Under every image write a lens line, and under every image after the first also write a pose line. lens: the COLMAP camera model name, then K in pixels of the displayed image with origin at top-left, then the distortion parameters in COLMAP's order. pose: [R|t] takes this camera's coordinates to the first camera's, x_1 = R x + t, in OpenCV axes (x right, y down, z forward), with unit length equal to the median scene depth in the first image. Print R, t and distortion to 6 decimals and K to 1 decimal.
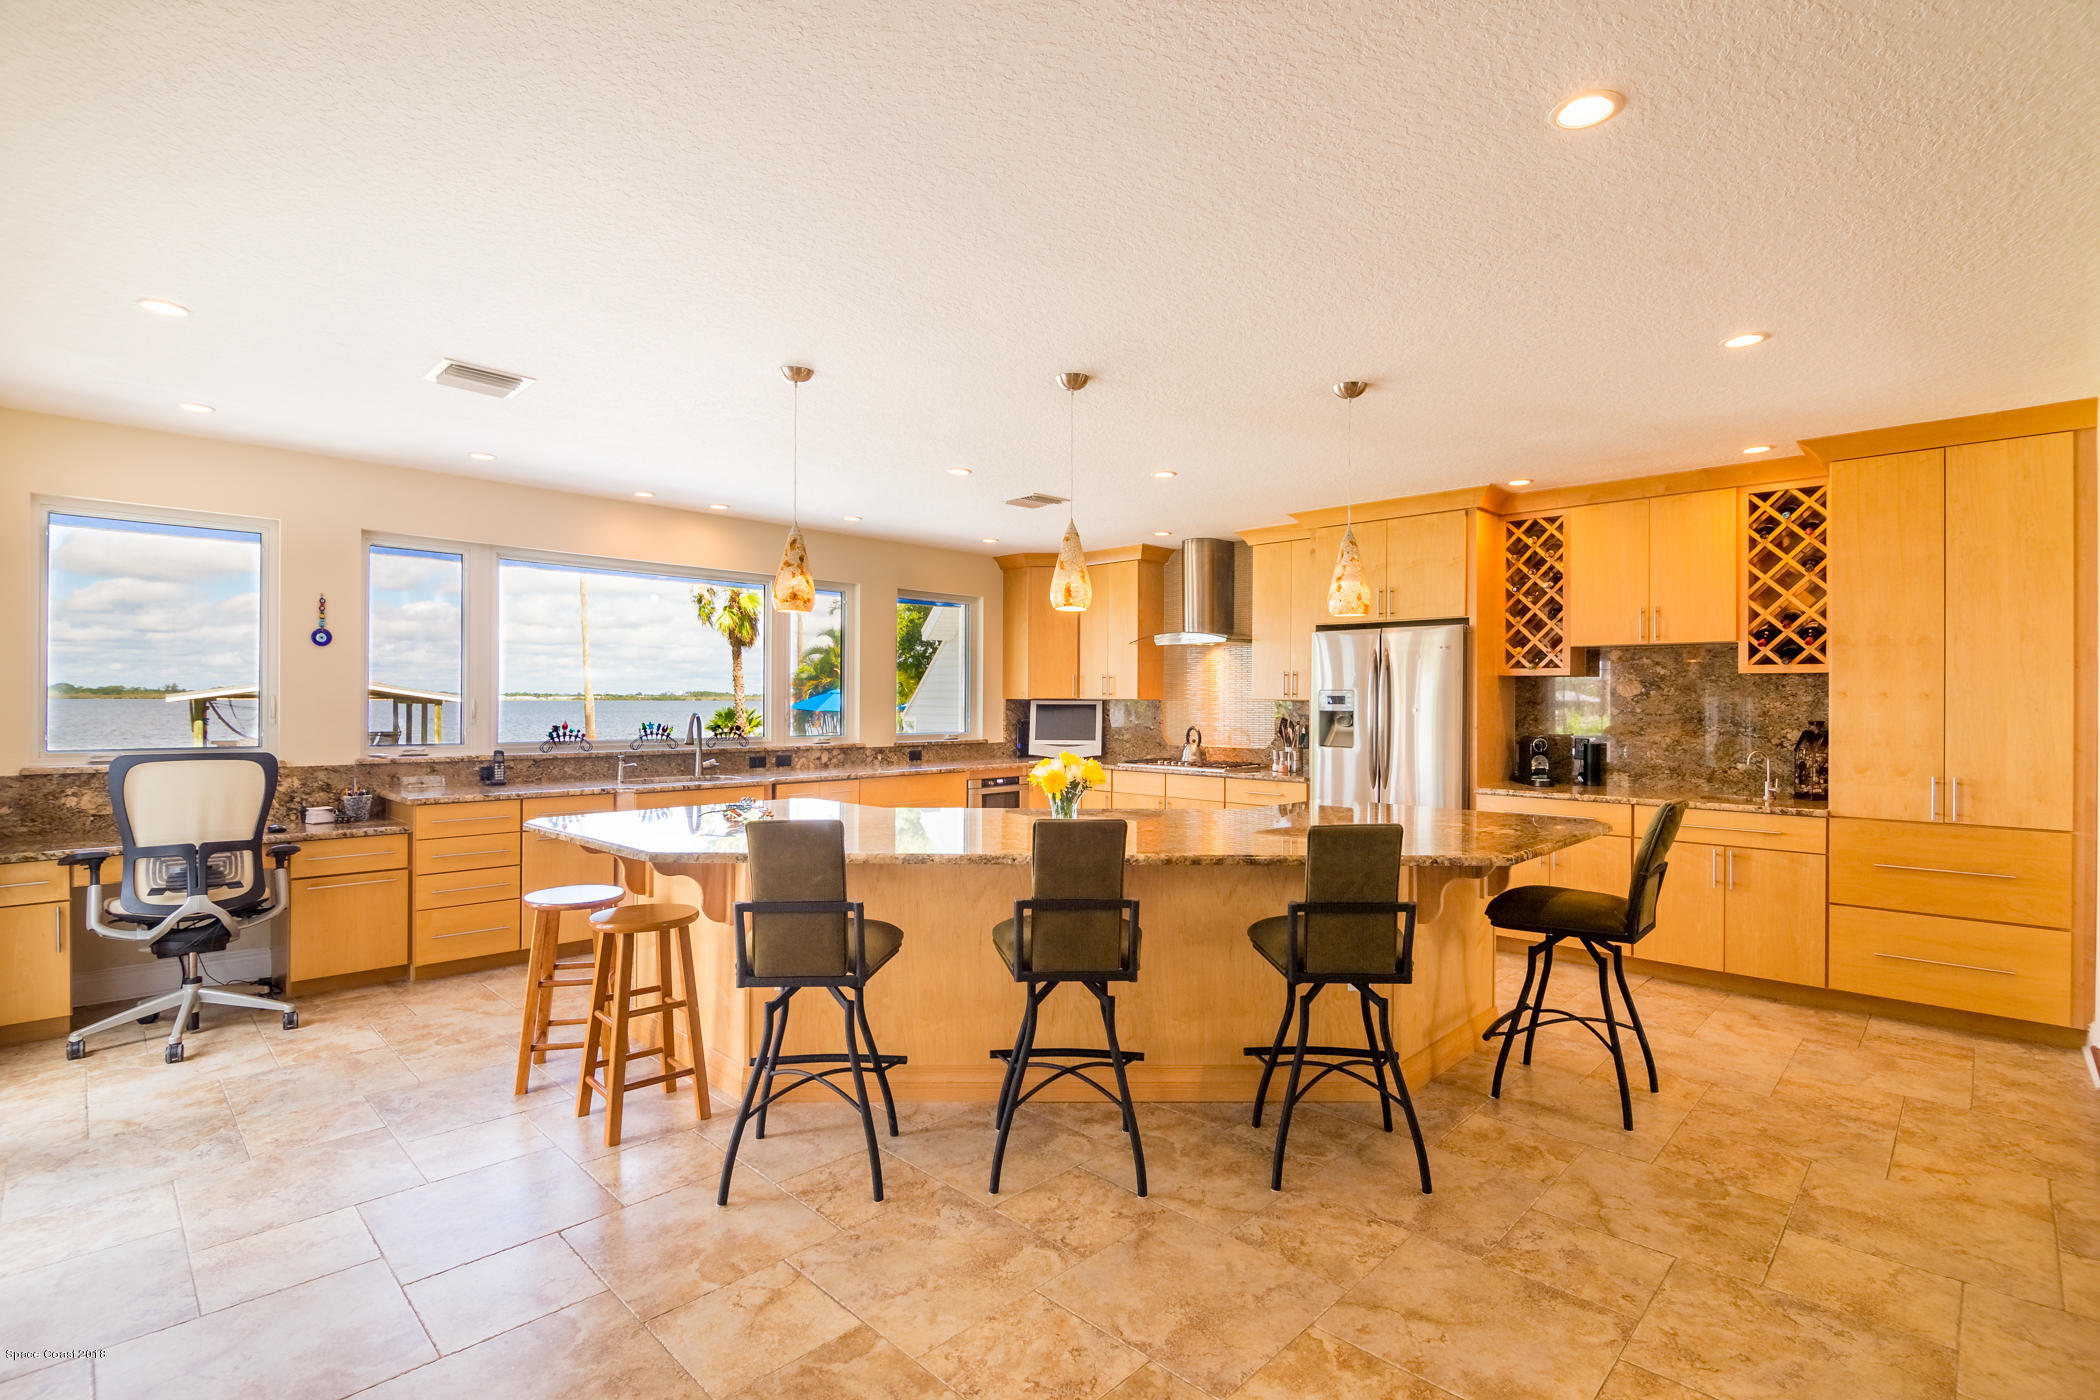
lens RADIAL K [[965.2, 0, 1040.4], [0, 965.2, 700.0], [0, 0, 1]] dist [-0.006843, -0.003709]
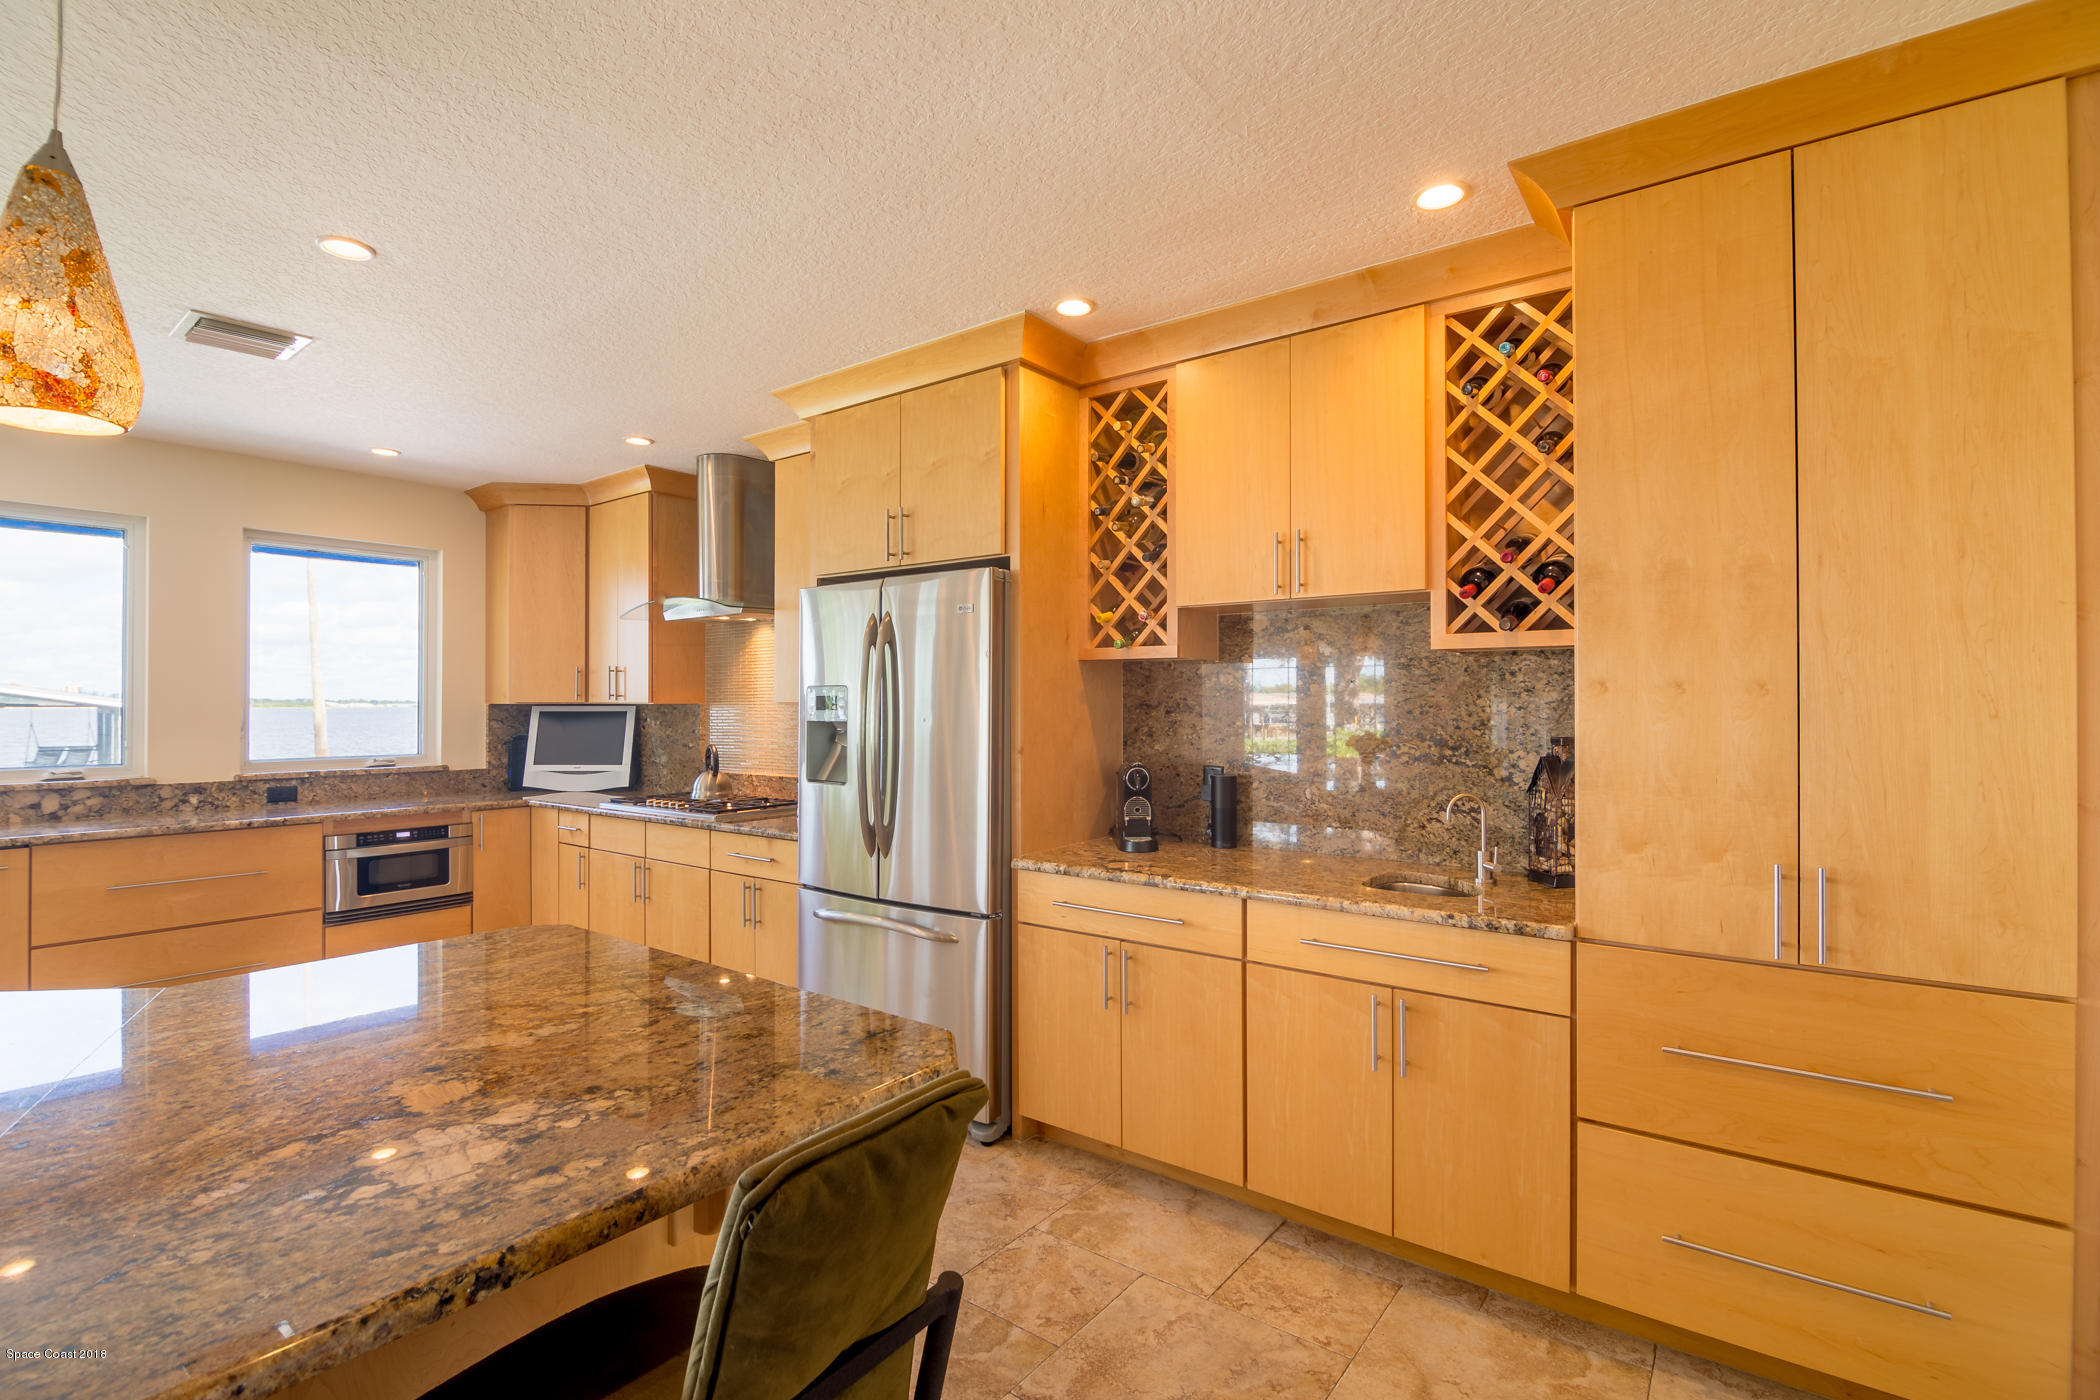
lens RADIAL K [[965.2, 0, 1035.0], [0, 965.2, 700.3], [0, 0, 1]] dist [-0.006843, -0.003709]
pose [[0.991285, -0.004503, 0.131656, 0.388245], [0.005092, 0.999978, -0.004138, 0.001503], [-0.131635, 0.004772, 0.991287, 0.440257]]
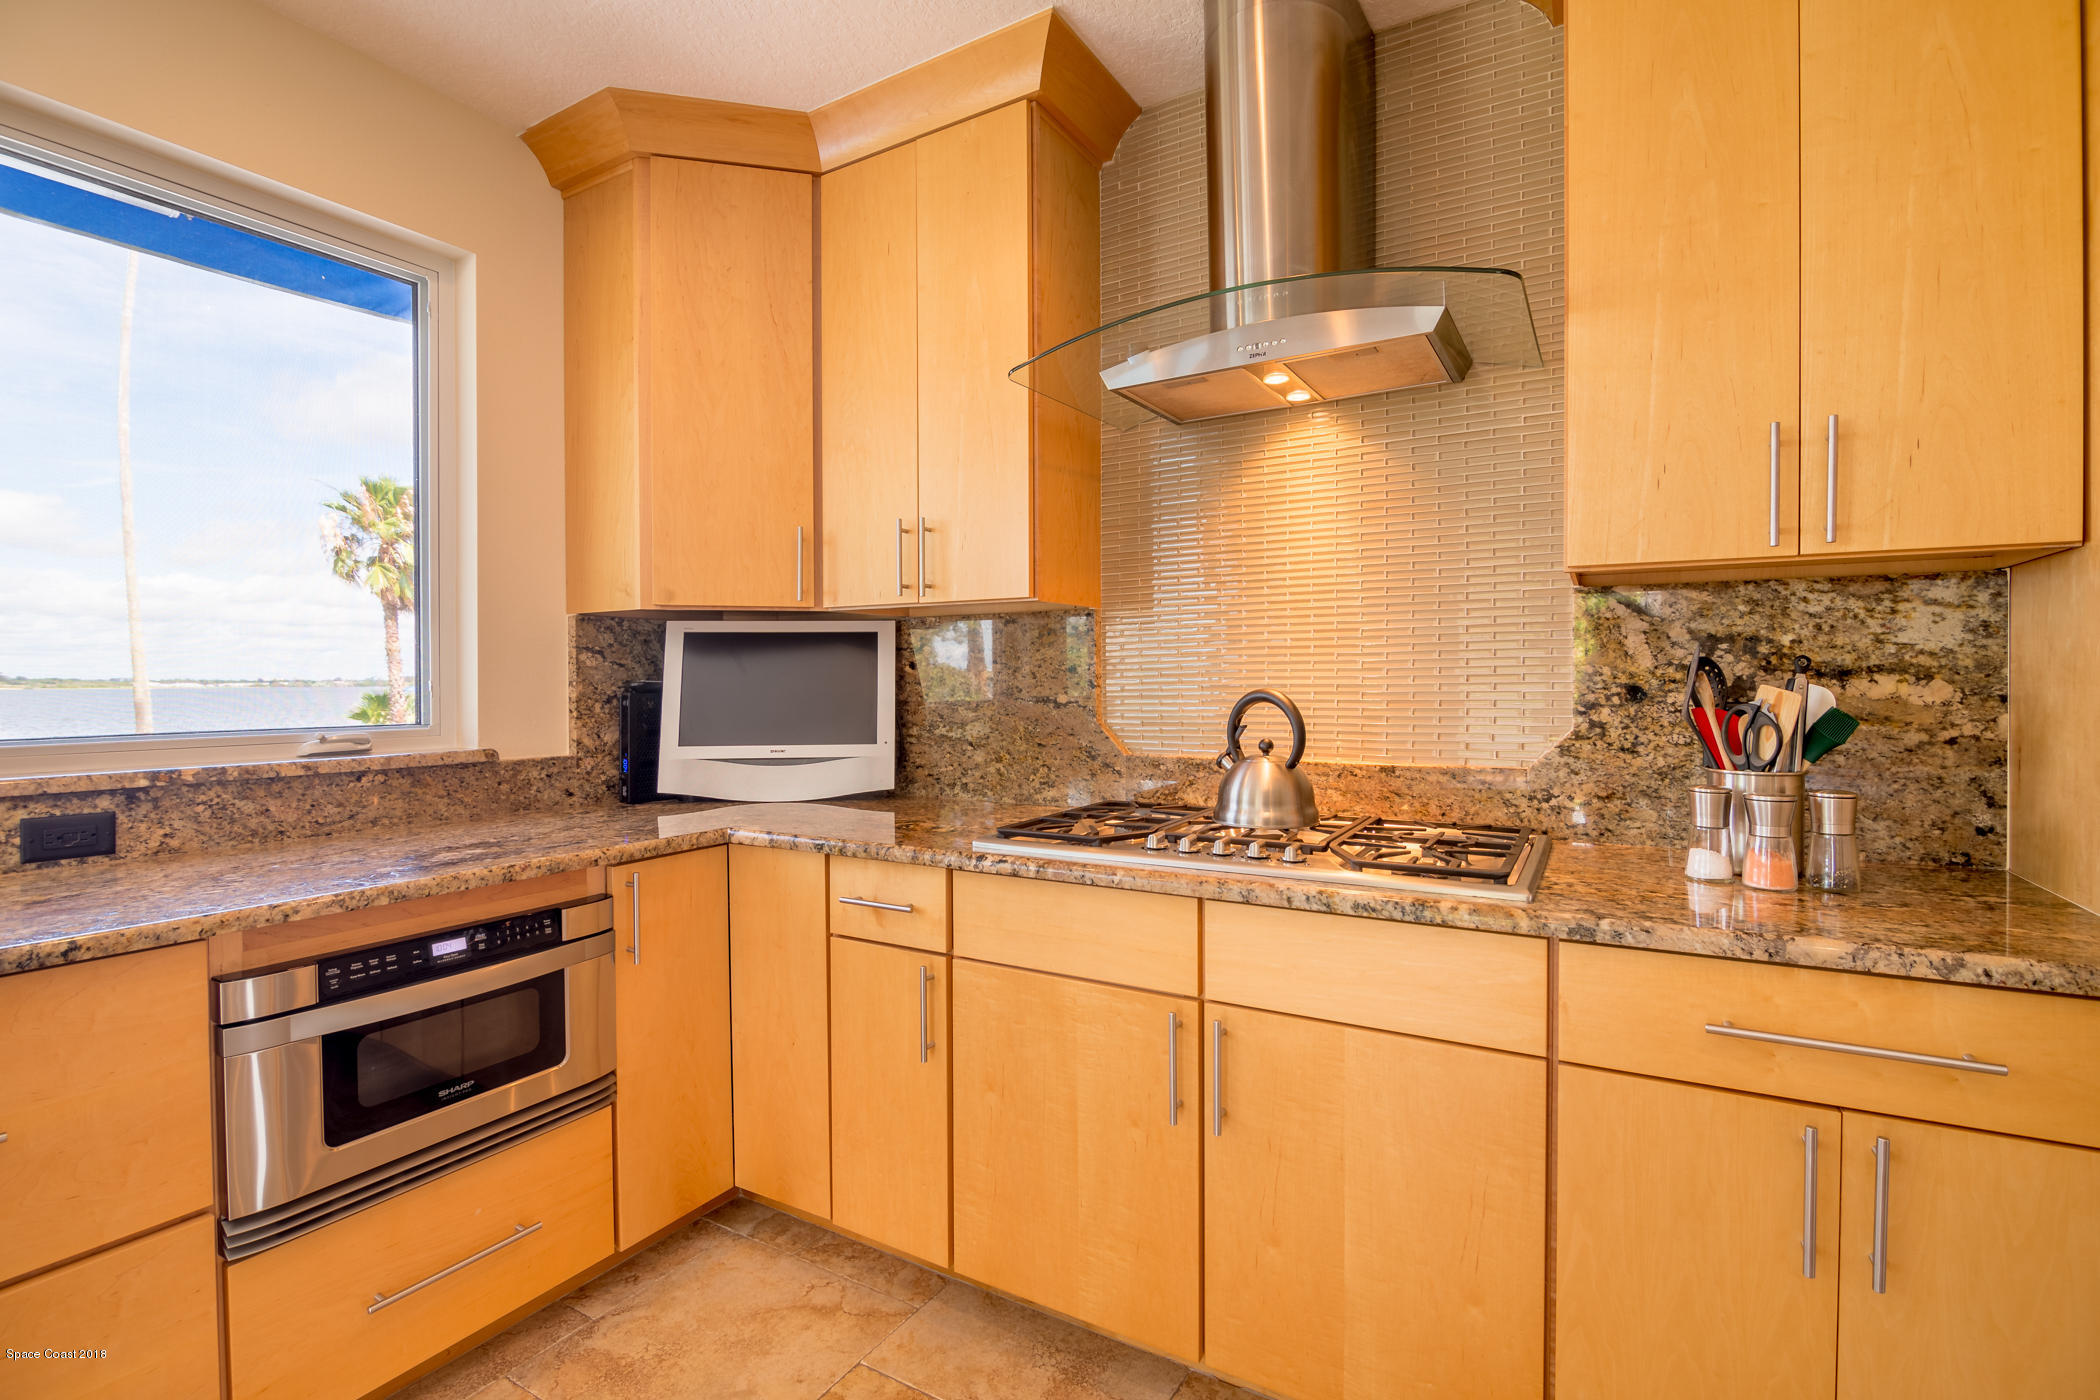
lens RADIAL K [[965.2, 0, 1056.3], [0, 965.2, 689.9], [0, 0, 1]] dist [-0.006843, -0.003709]
pose [[0.967254, -0.011818, 0.253534, 0.052069], [0.009143, 0.999889, 0.011729, 0.031846], [-0.253644, -0.009027, 0.967255, 1.022550]]
